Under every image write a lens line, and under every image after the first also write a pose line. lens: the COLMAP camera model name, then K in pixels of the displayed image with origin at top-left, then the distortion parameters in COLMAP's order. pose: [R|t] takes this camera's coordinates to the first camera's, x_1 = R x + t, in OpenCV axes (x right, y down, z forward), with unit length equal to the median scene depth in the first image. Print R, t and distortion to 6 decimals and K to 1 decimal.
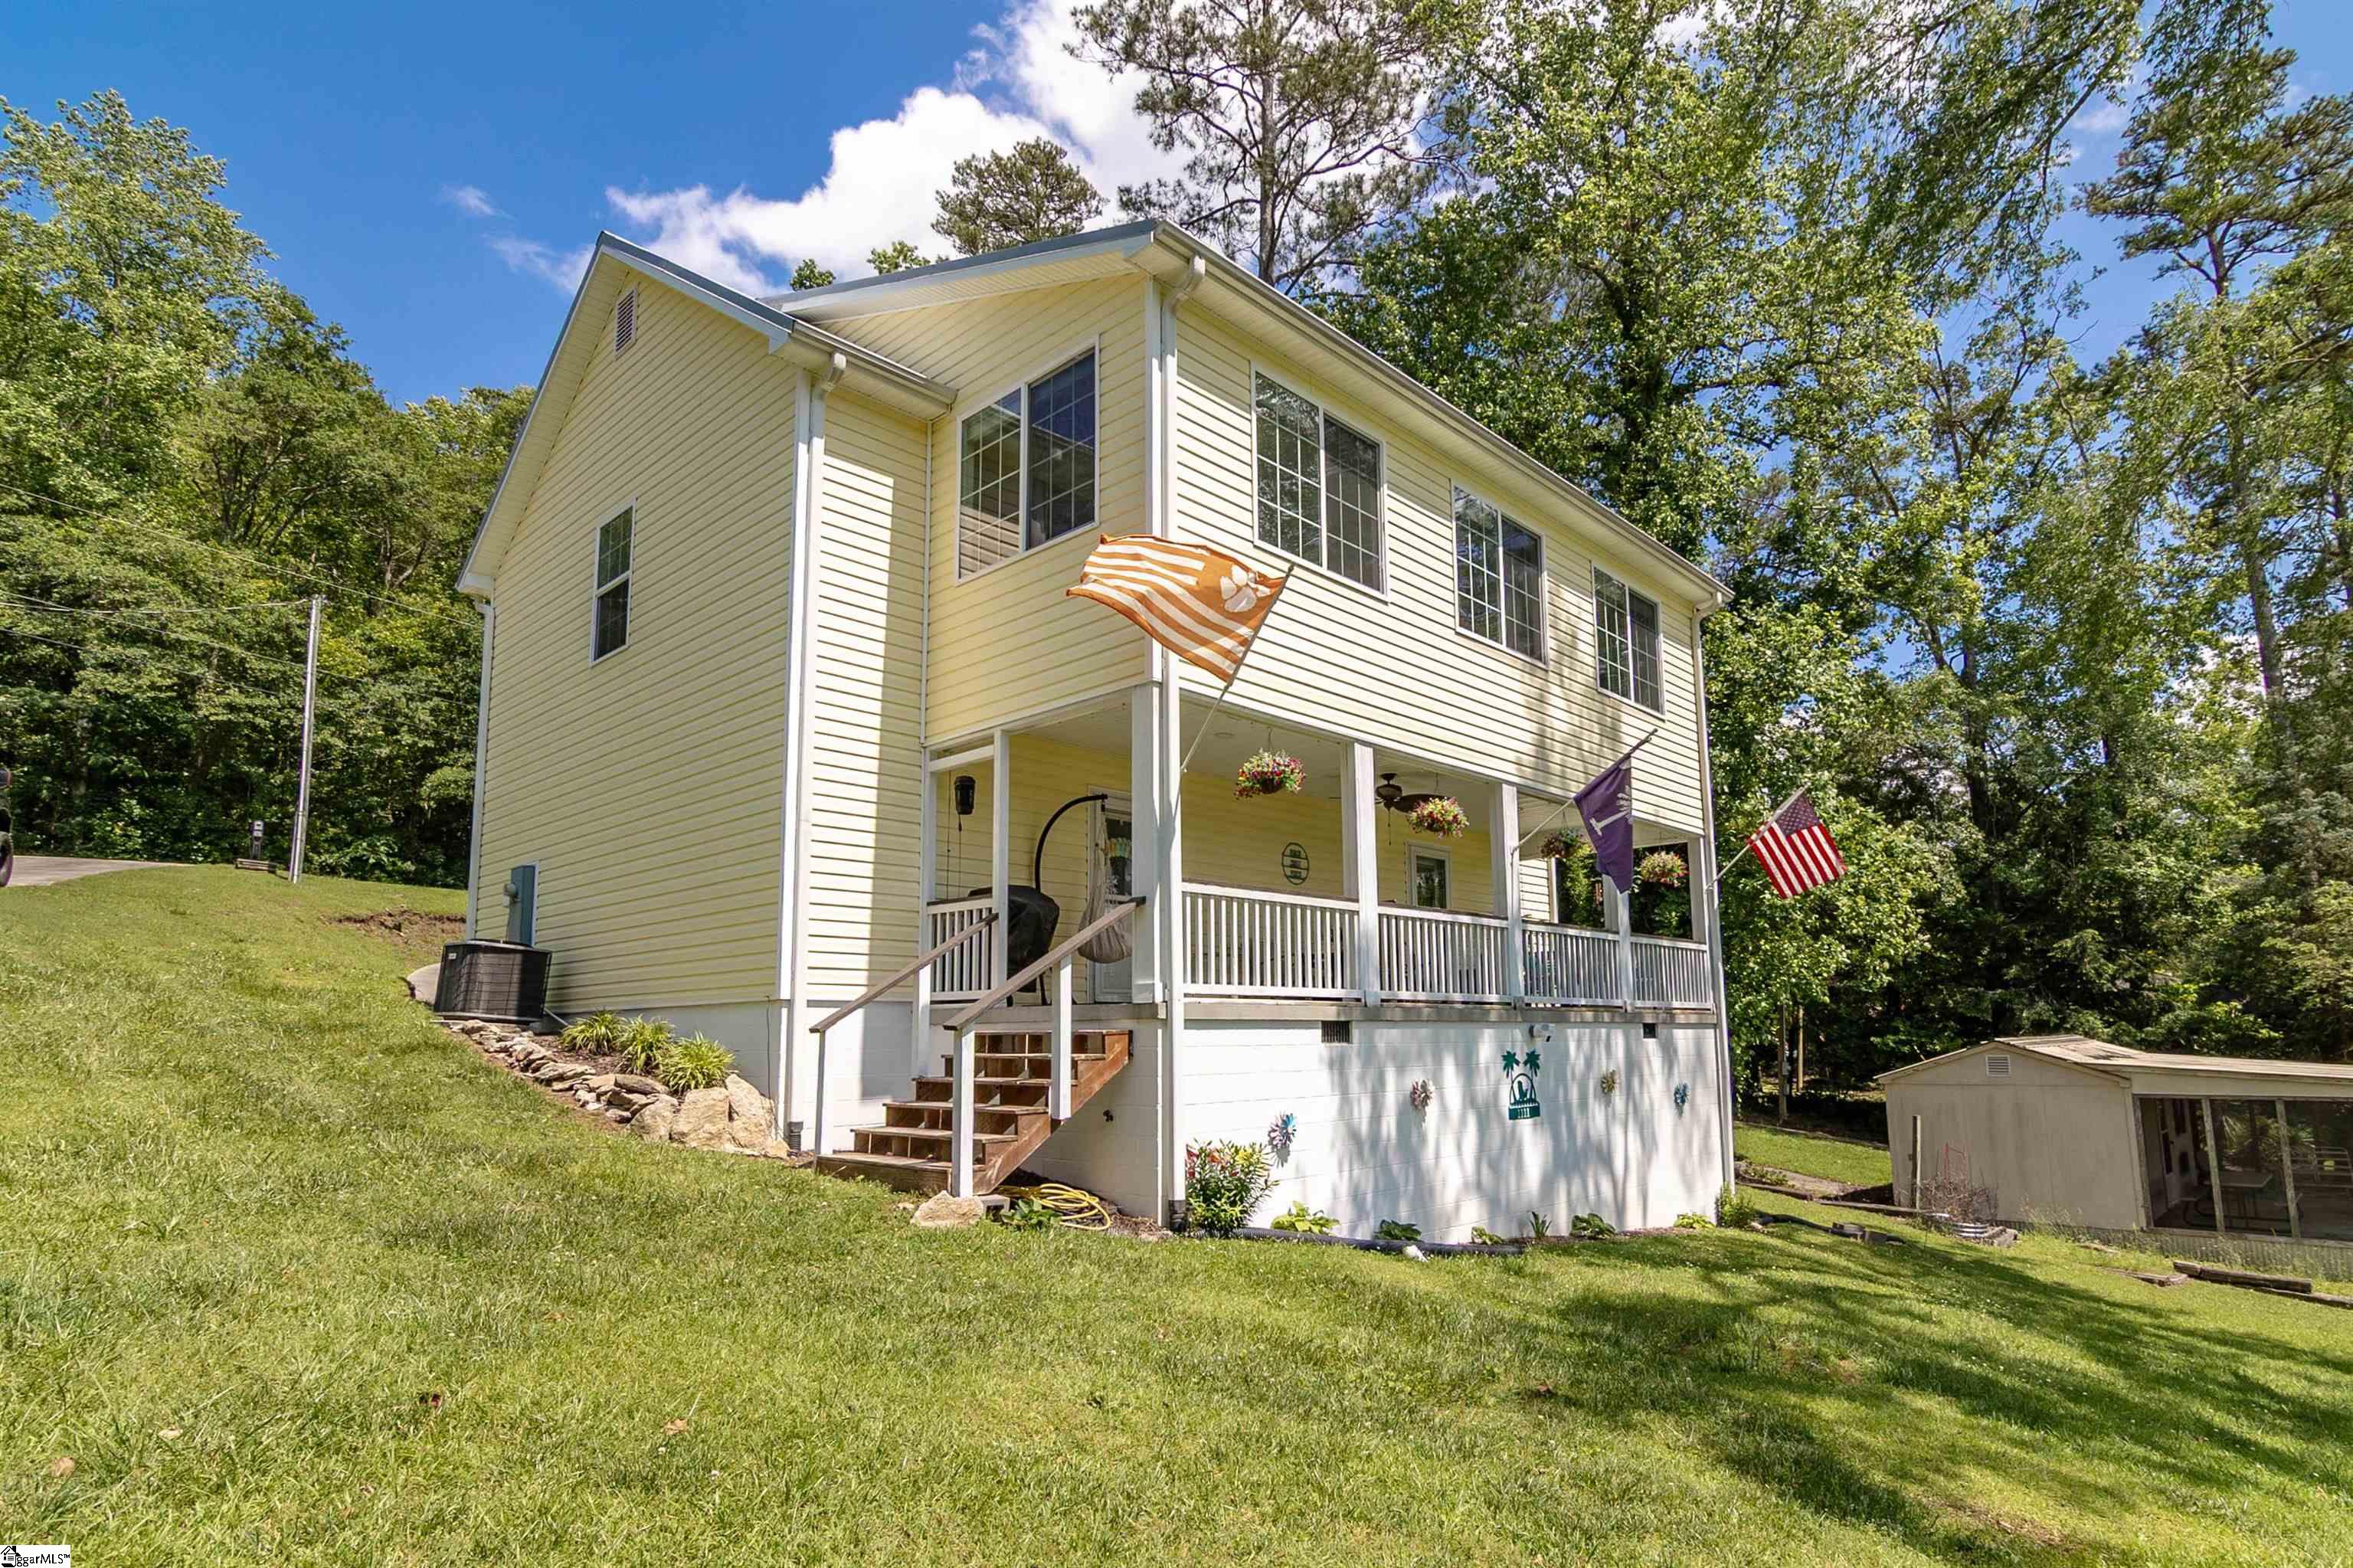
lens RADIAL K [[1277.0, 0, 1178.7], [0, 1277.0, 825.1], [0, 0, 1]] dist [-0.005445, -0.001096]
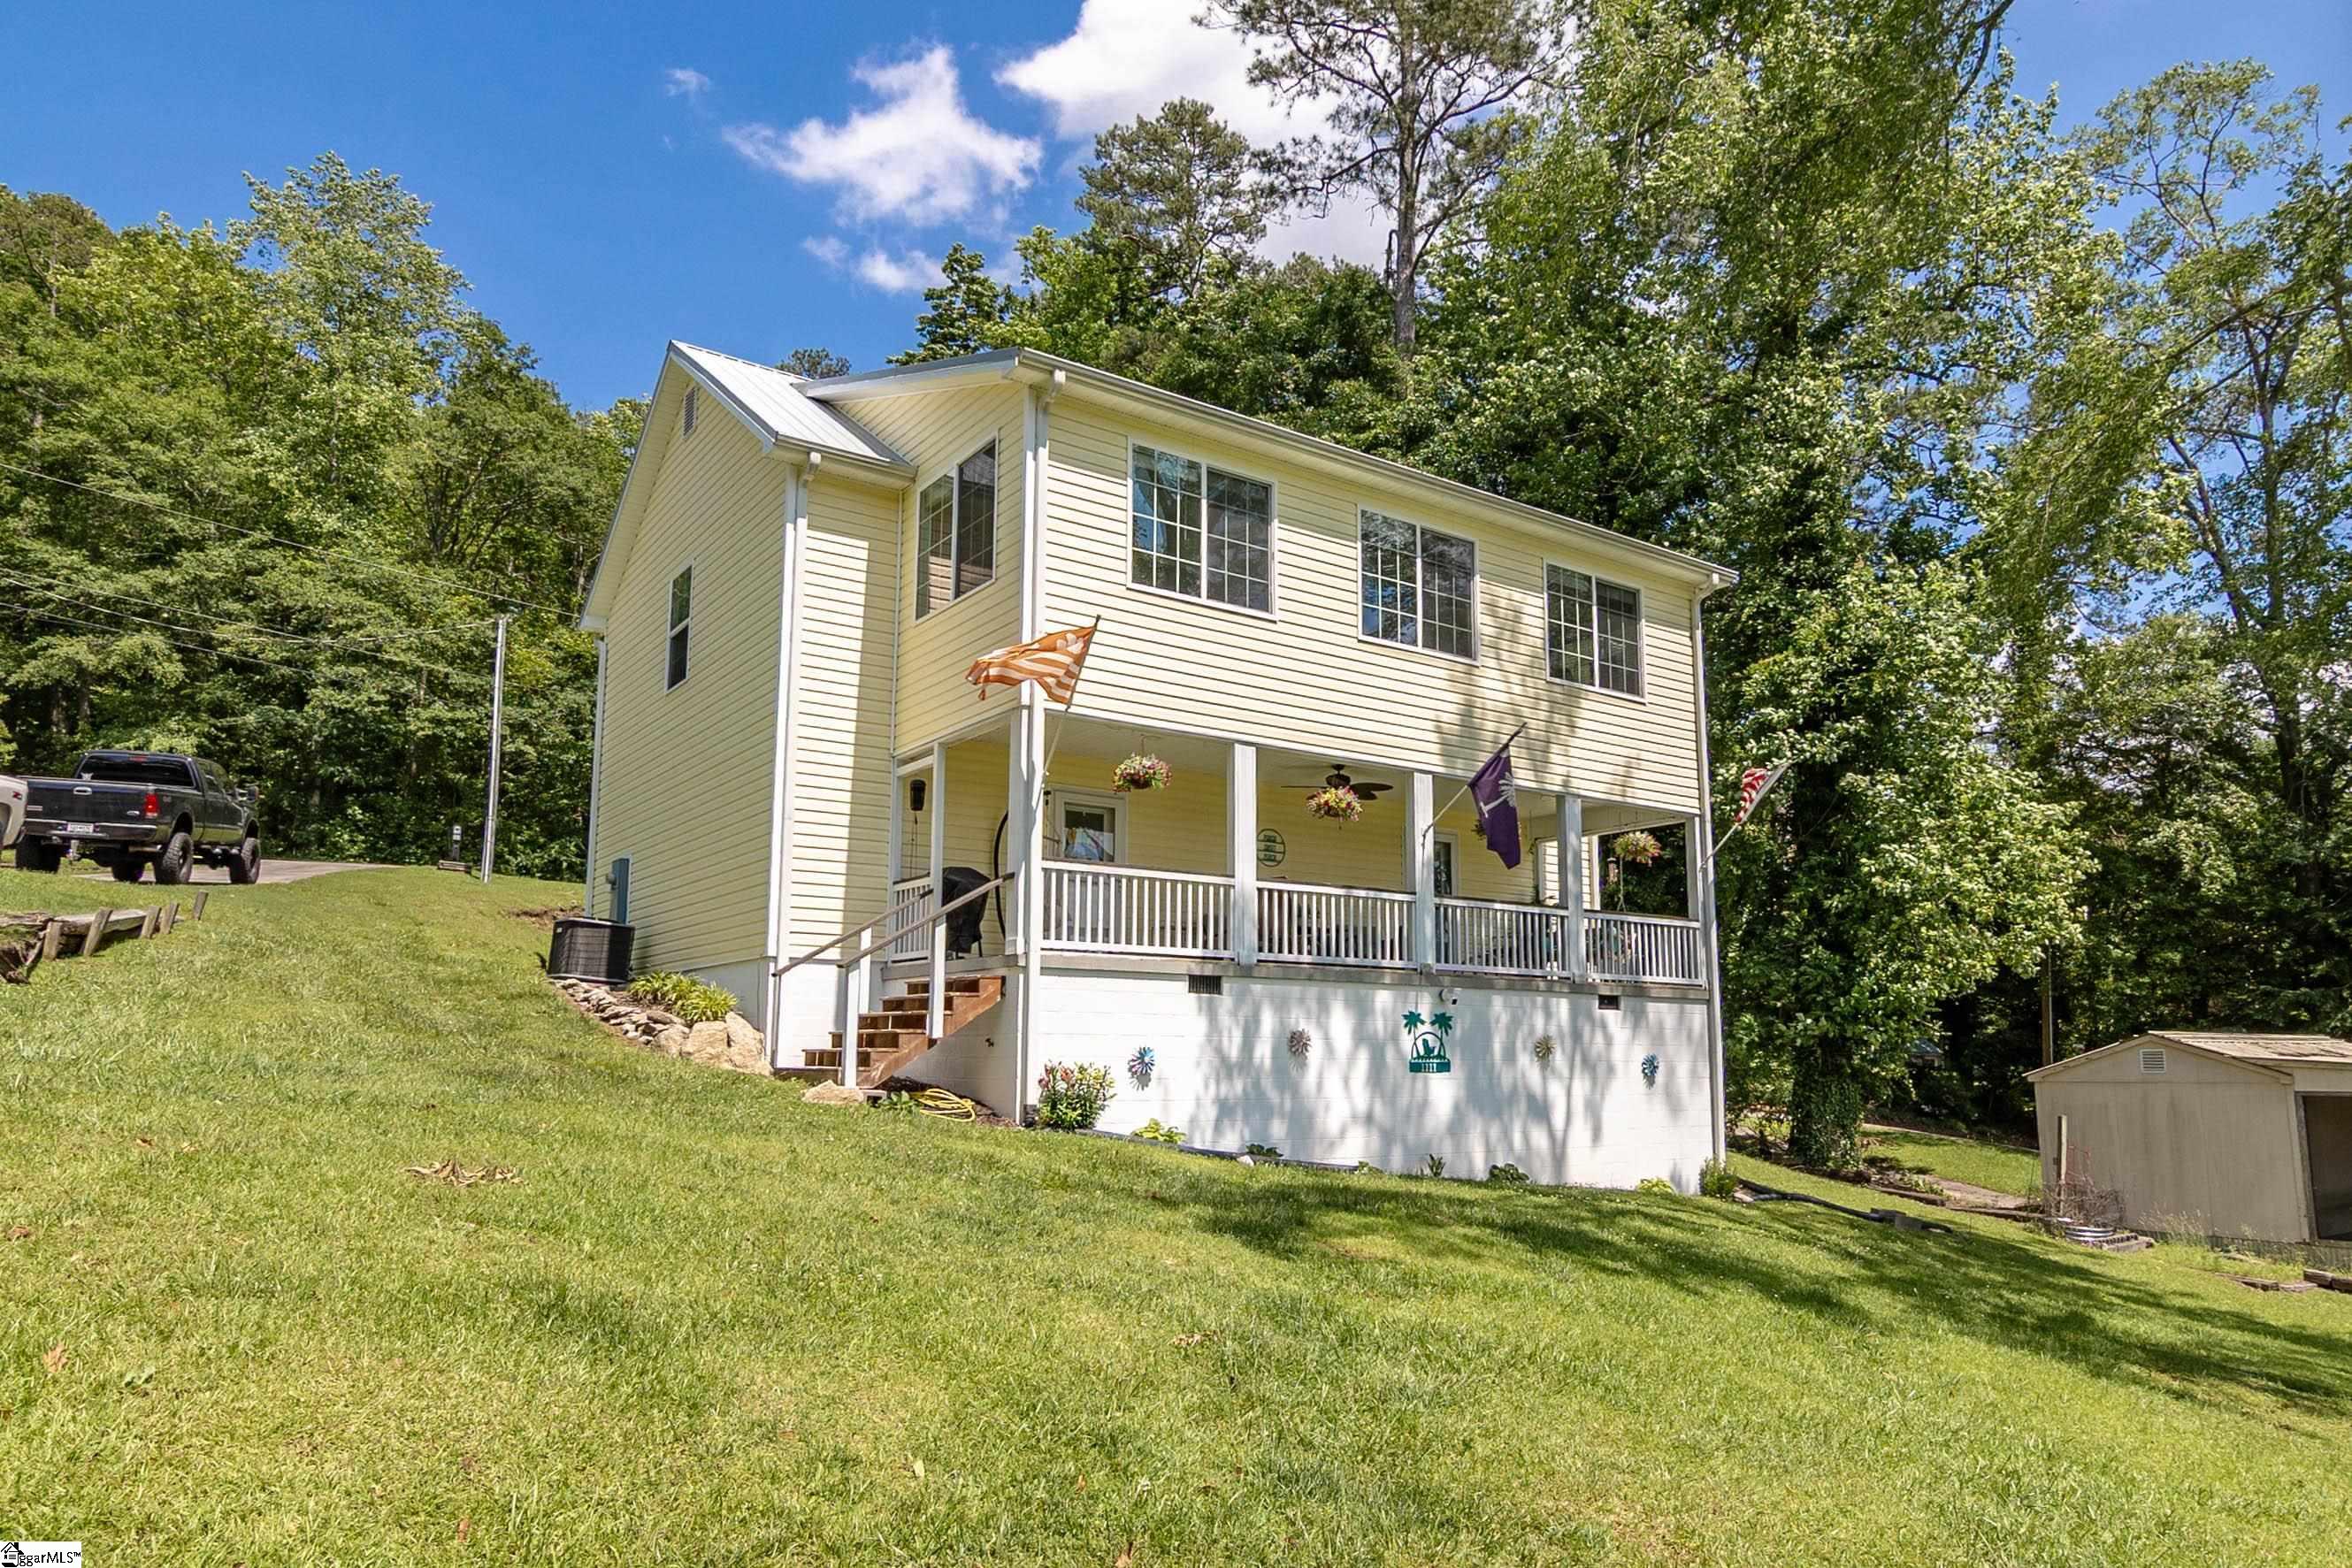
lens RADIAL K [[1495.5, 0, 1176.0], [0, 1495.5, 784.0], [0, 0, 1]] dist [-0.004723, -0.000506]
pose [[0.981173, -0.023076, -0.191748, 0.303036], [0.019390, 0.999590, -0.021079, 0.000985], [0.192156, 0.016964, 0.981218, -0.323882]]
